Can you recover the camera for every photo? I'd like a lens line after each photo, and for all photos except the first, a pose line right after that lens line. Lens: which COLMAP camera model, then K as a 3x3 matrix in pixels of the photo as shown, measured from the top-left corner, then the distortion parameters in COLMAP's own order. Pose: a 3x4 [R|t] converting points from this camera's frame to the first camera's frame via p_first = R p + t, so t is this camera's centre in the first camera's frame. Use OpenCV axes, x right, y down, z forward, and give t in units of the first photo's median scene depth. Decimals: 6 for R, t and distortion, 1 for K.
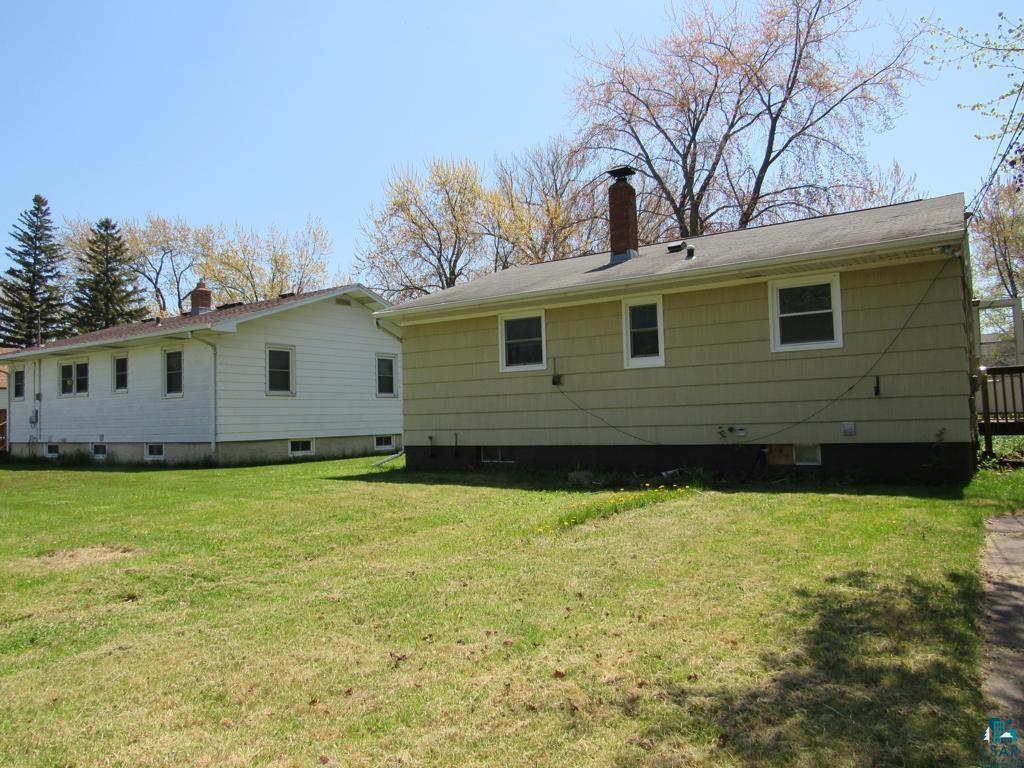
lens RADIAL K [[742.1, 0, 506.2], [0, 742.1, 385.8], [0, 0, 1]] dist [-0.032588, 0.004044]
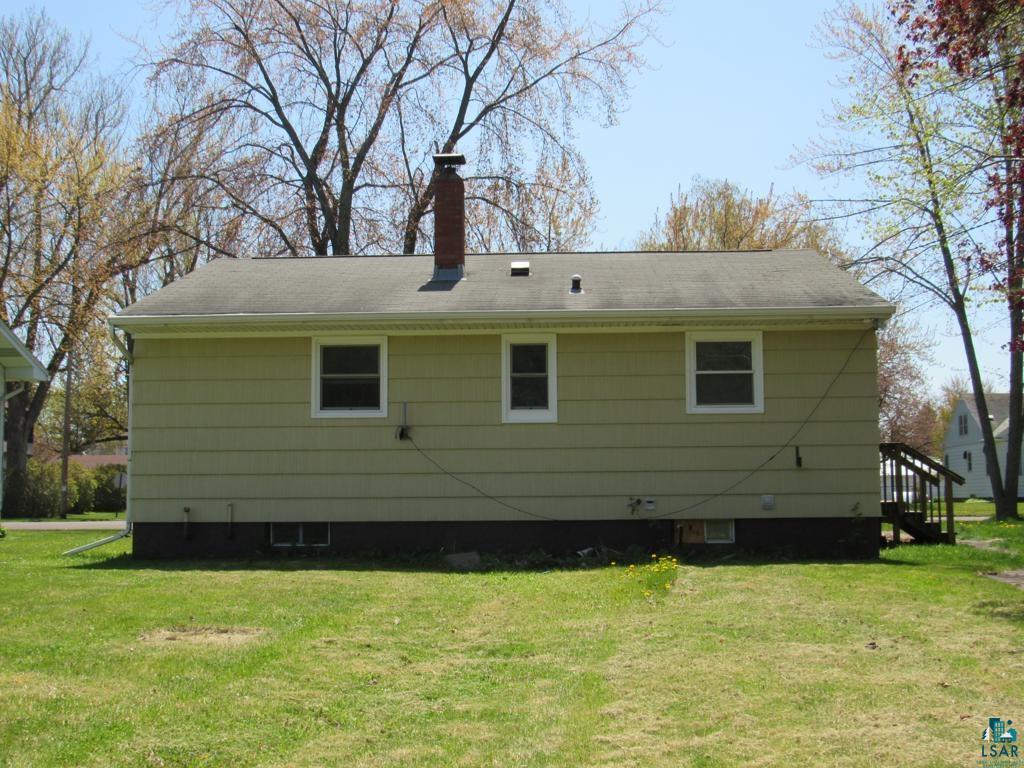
lens RADIAL K [[1306.5, 0, 513.4], [0, 1306.5, 387.7], [0, 0, 1]] dist [-0.058800, 0.000000]
pose [[0.846513, 0.067818, 0.528031, -0.565425], [-0.040371, 0.997174, -0.063352, 0.027020], [-0.530835, 0.032311, 0.846859, -0.174051]]
